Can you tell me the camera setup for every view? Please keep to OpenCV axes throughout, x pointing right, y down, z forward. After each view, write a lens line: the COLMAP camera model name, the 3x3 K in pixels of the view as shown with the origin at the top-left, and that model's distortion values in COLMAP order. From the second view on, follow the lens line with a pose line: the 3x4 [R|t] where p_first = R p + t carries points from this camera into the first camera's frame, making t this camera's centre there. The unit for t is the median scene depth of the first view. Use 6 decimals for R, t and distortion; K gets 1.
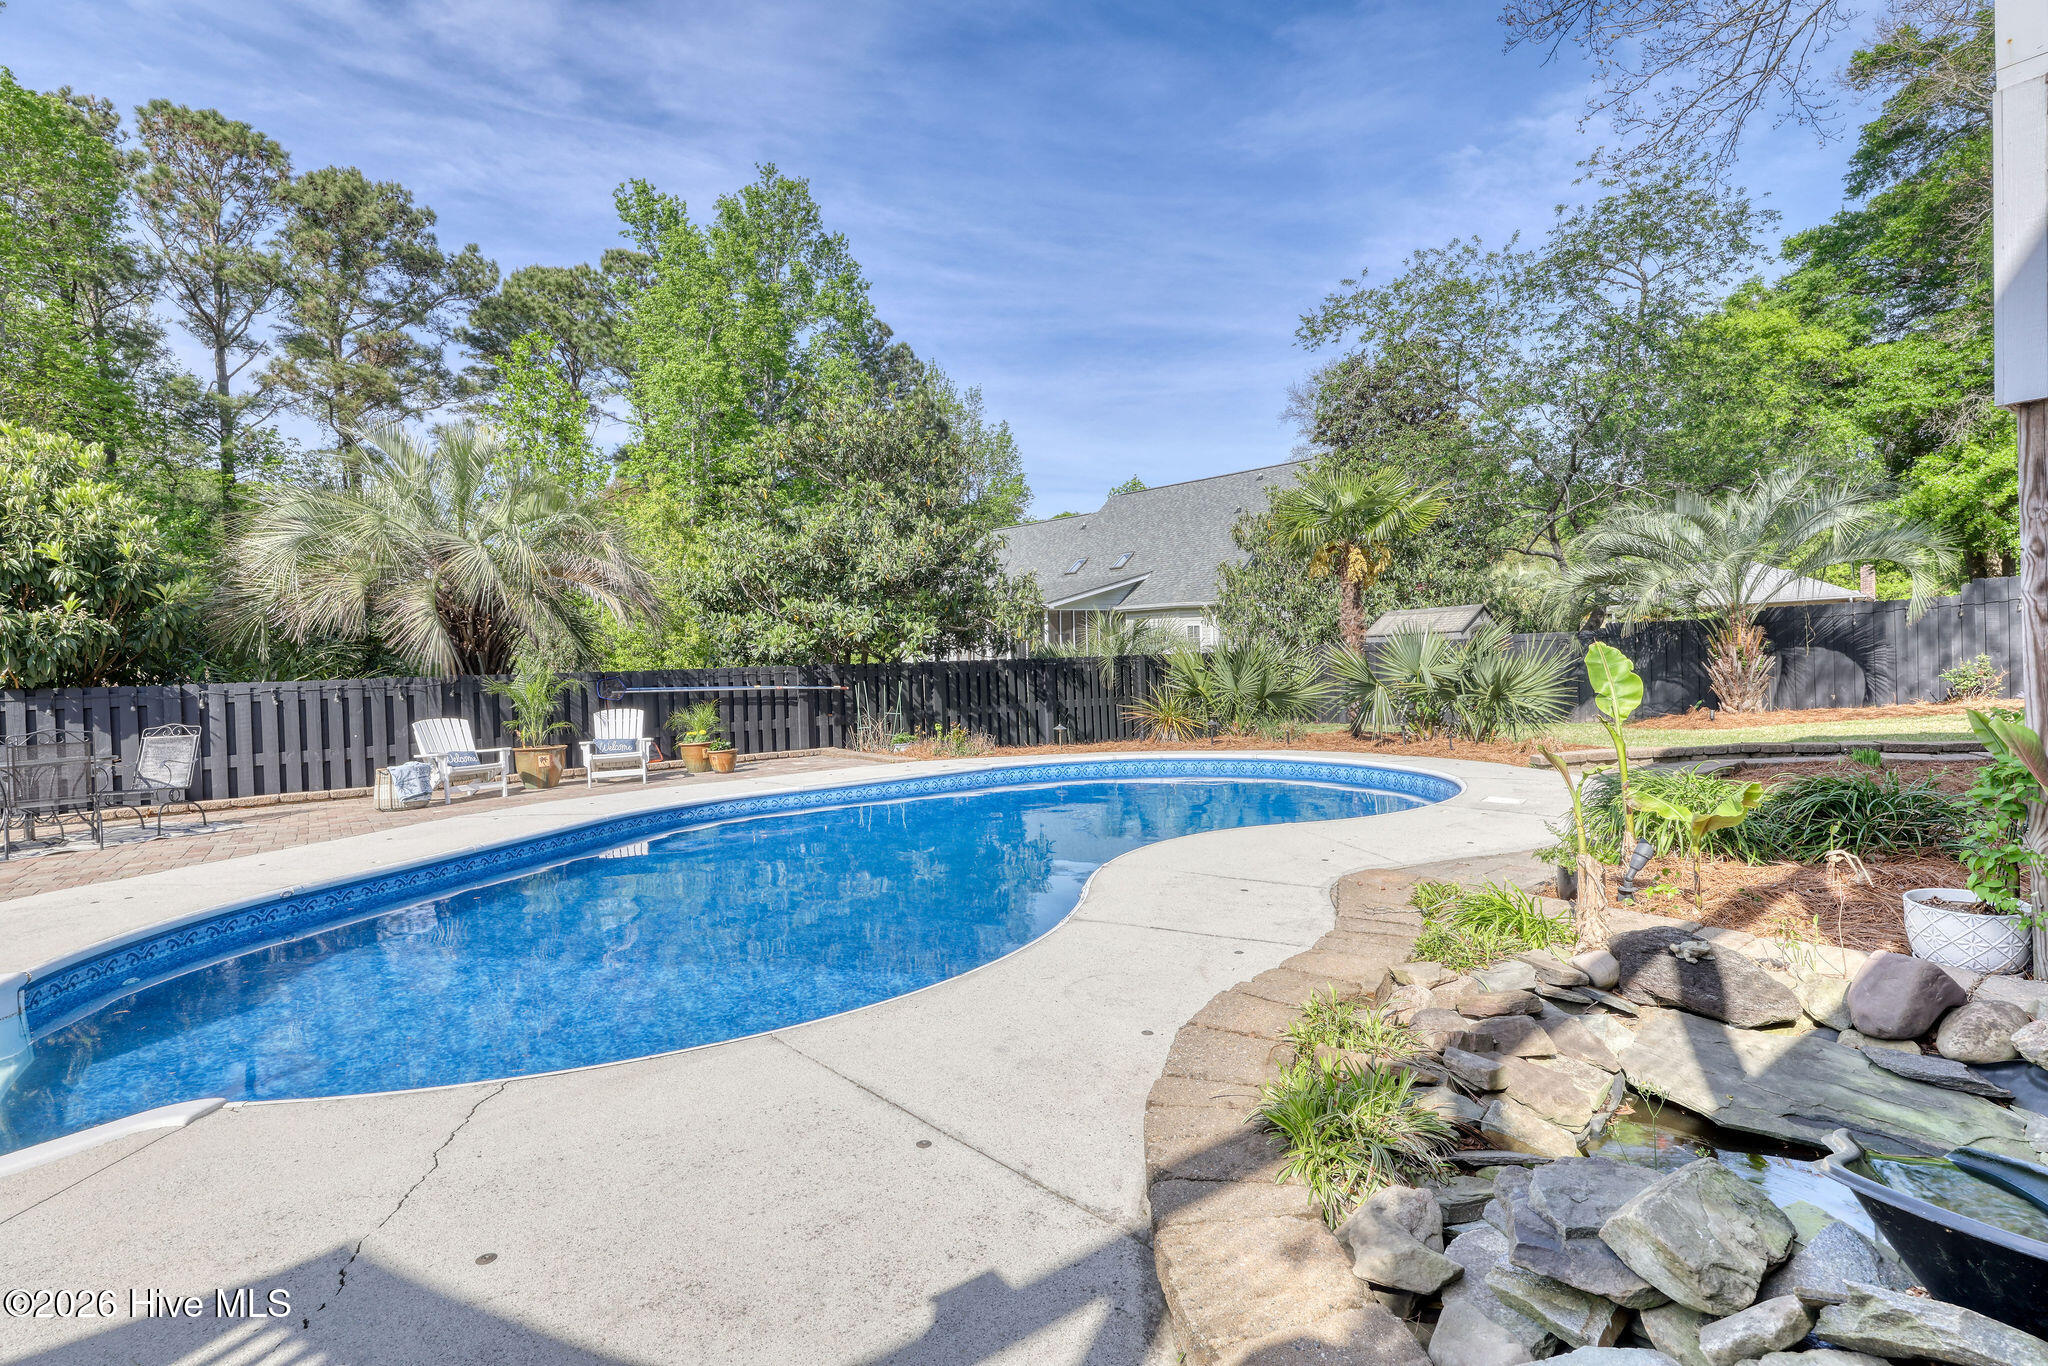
lens RADIAL K [[947.6, 0, 1024.0], [0, 947.6, 683.0], [0, 0, 1]] dist [0.001234, 0.000176]
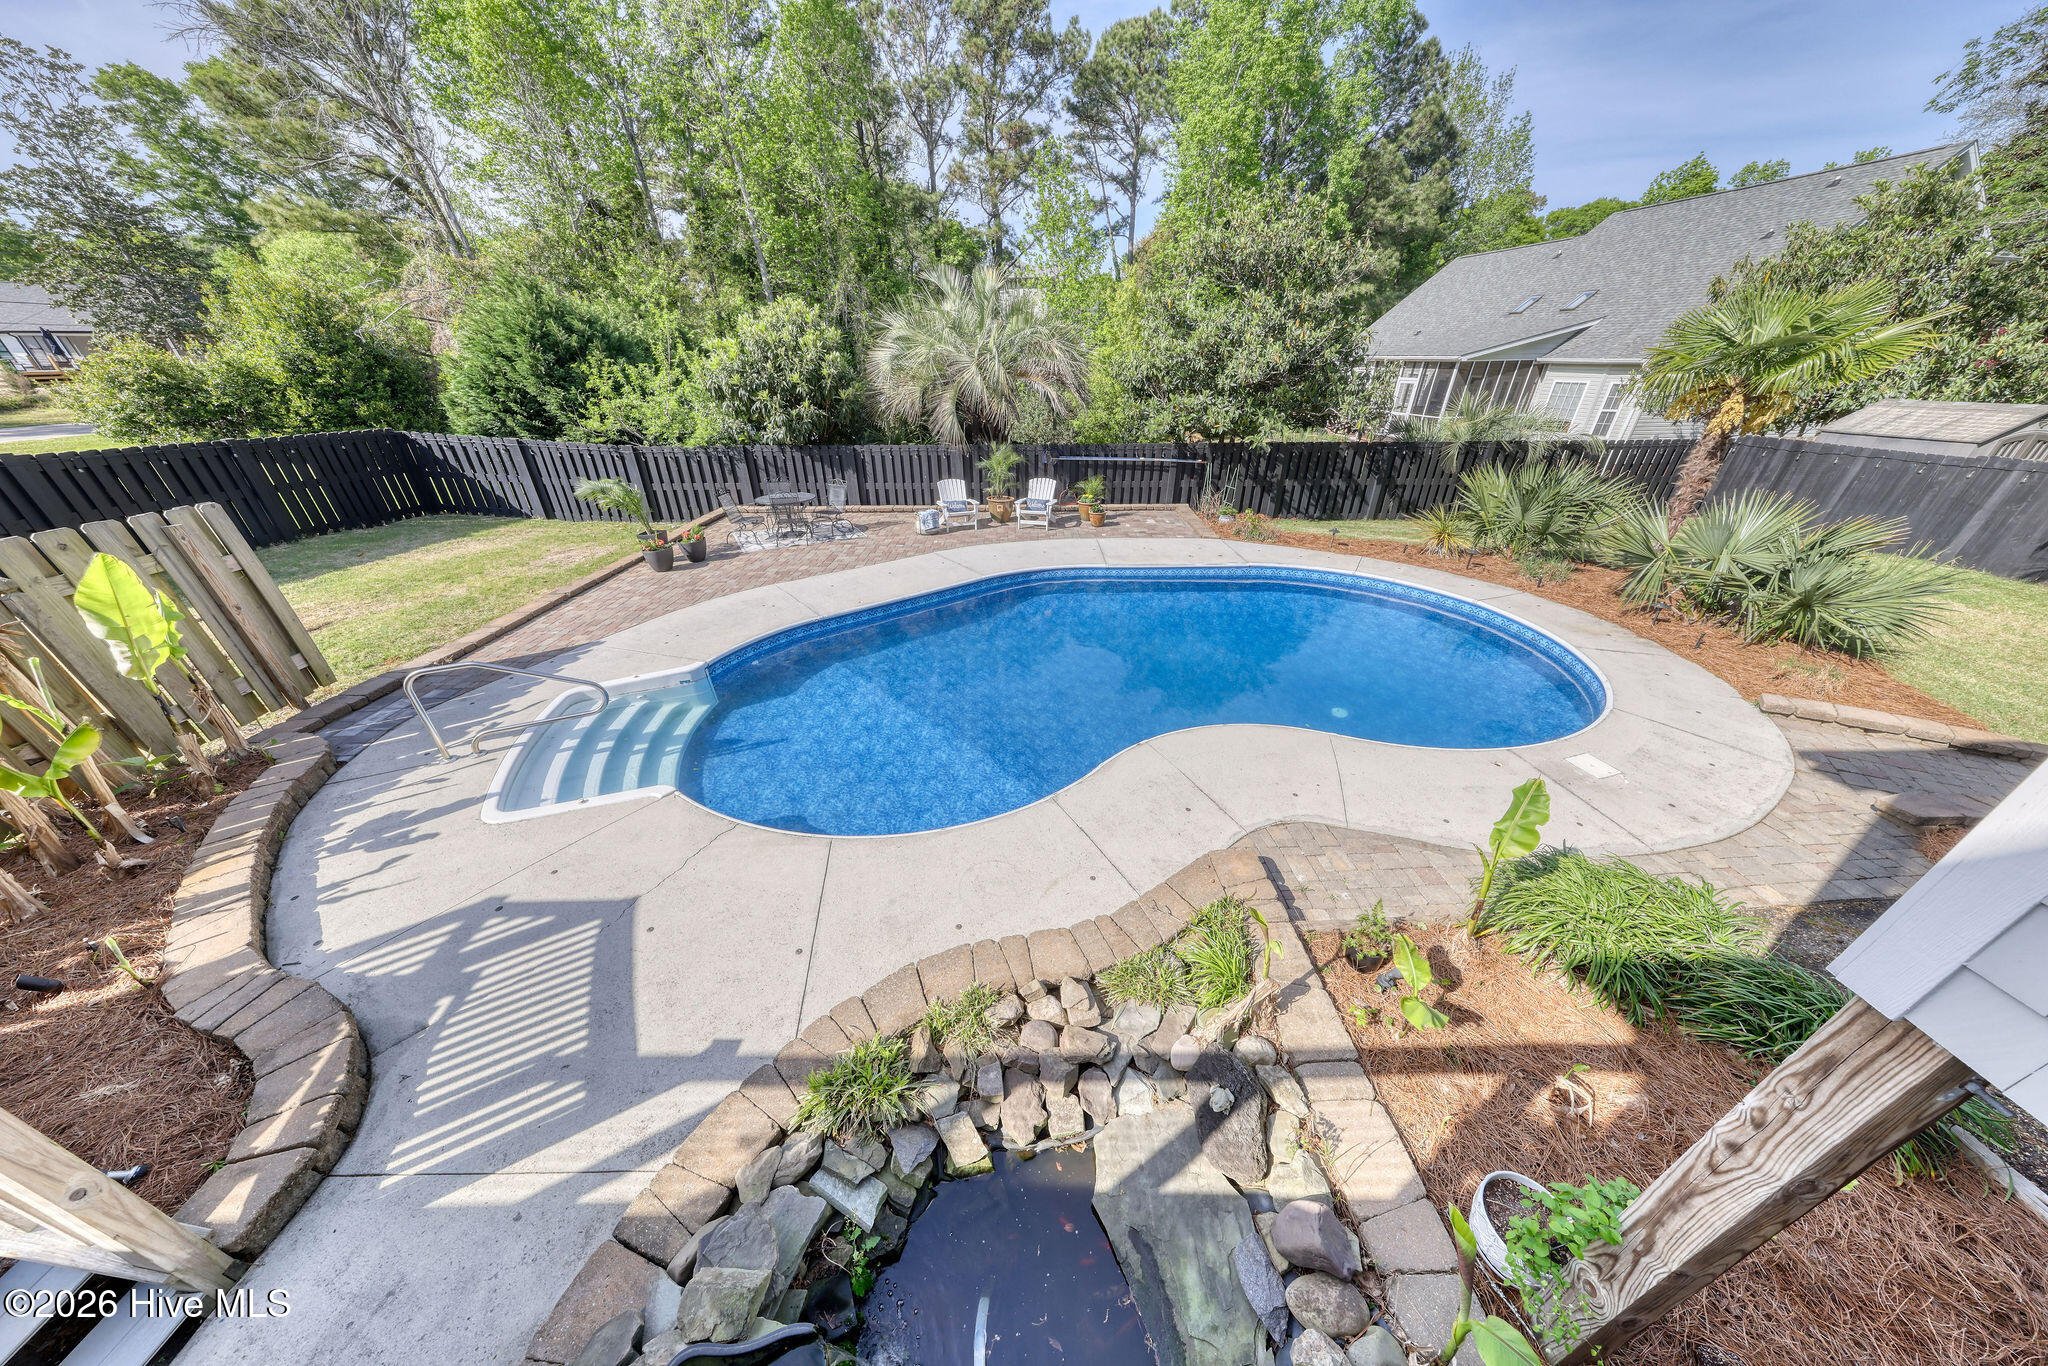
lens RADIAL K [[570.3, 0, 1026.2], [0, 570.3, 688.3], [0, 0, 1]] dist [0.000751, 0.000018]
pose [[0.815744, 0.321552, -0.480797, 0.120242], [-0.046559, 0.865041, 0.499536, -0.118669], [0.576536, -0.385108, 0.720623, 0.079775]]
